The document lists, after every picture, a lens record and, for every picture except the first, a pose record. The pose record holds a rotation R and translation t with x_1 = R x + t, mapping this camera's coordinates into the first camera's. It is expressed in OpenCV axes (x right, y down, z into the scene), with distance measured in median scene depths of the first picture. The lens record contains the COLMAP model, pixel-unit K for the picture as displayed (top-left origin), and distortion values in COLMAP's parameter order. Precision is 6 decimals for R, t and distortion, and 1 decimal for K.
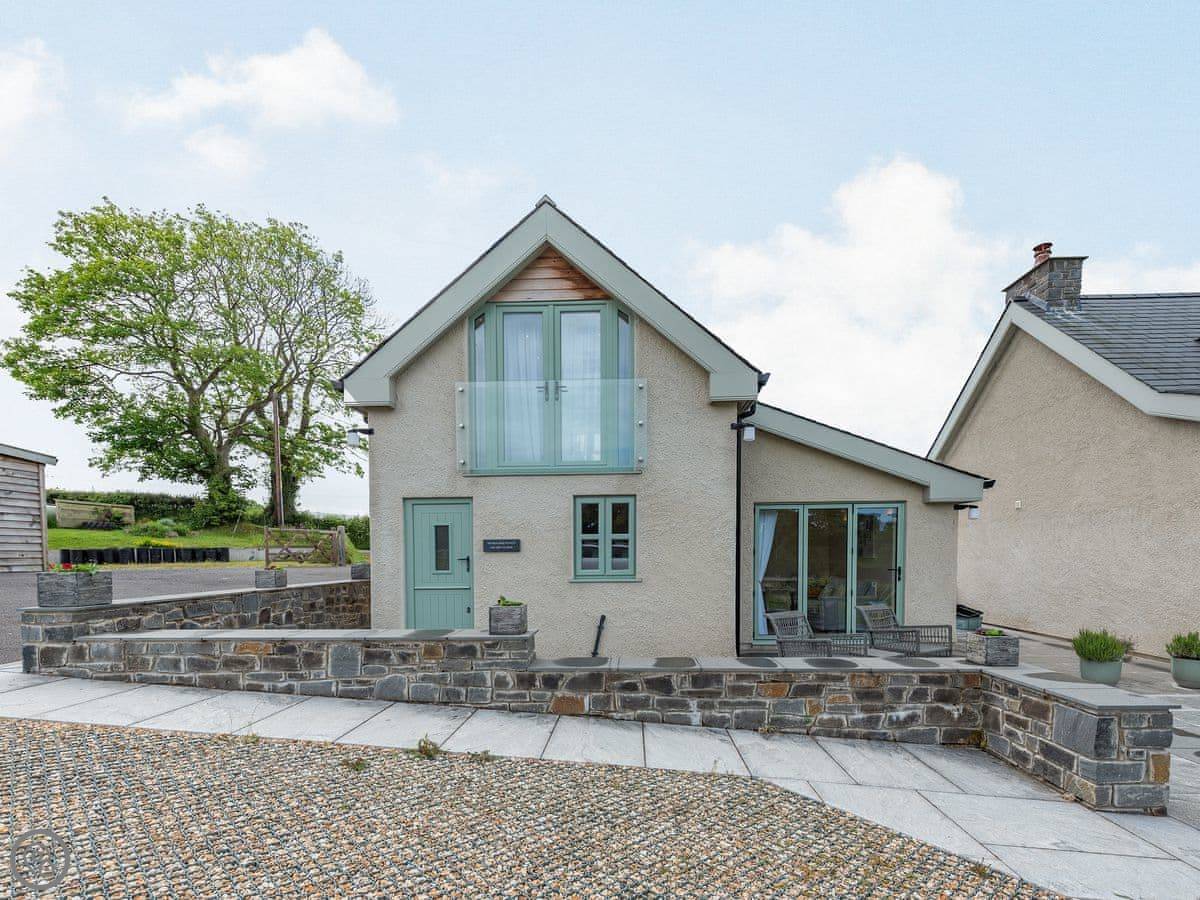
lens RADIAL K [[548.2, 0, 600.0], [0, 548.2, 450.0], [0, 0, 1]] dist [0.015658, -0.006162]
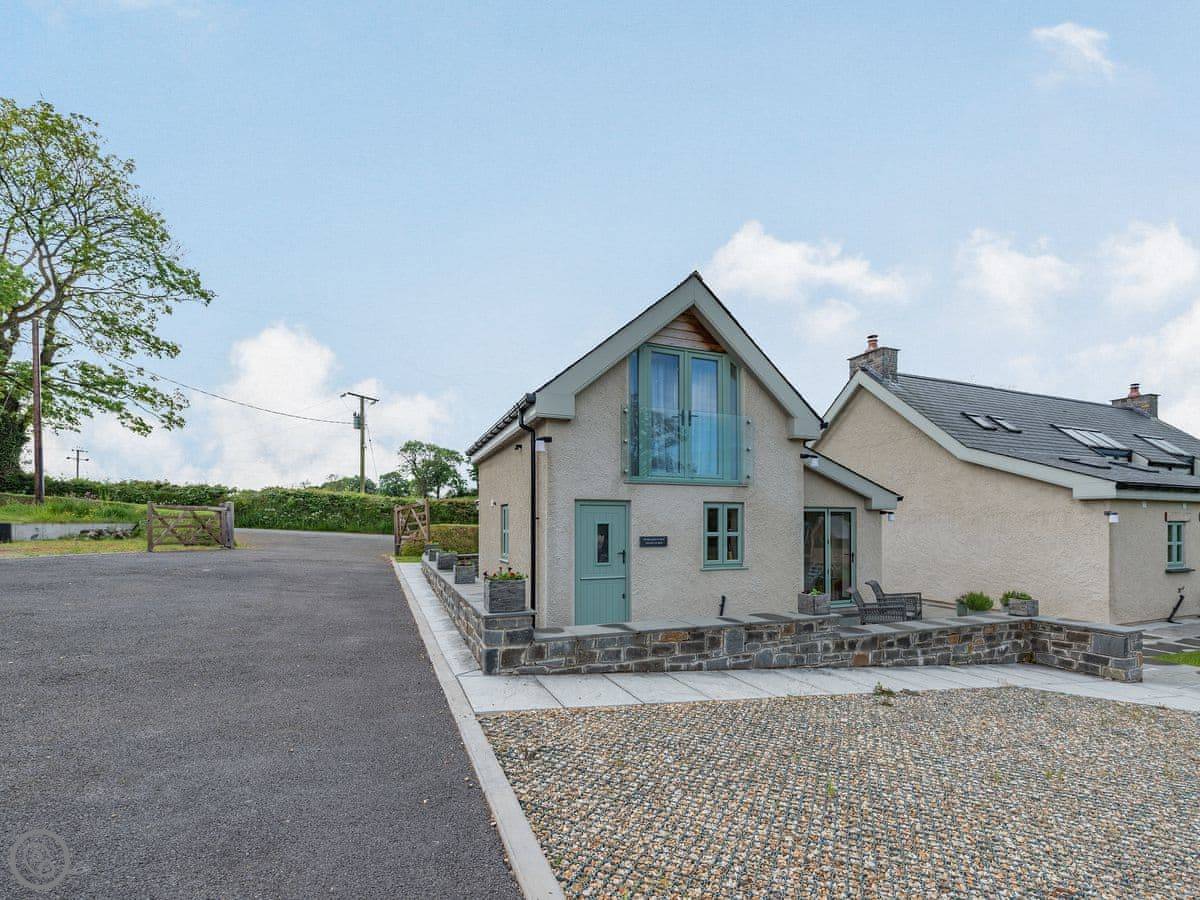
lens RADIAL K [[521.2, 0, 599.5], [0, 521.2, 386.6], [0, 0, 1]] dist [0.008355, -0.000714]
pose [[0.911265, 0.112961, 0.396025, -1.311193], [-0.084226, 0.992439, -0.089274, -0.093927], [-0.403115, 0.047997, 0.913890, -0.068747]]
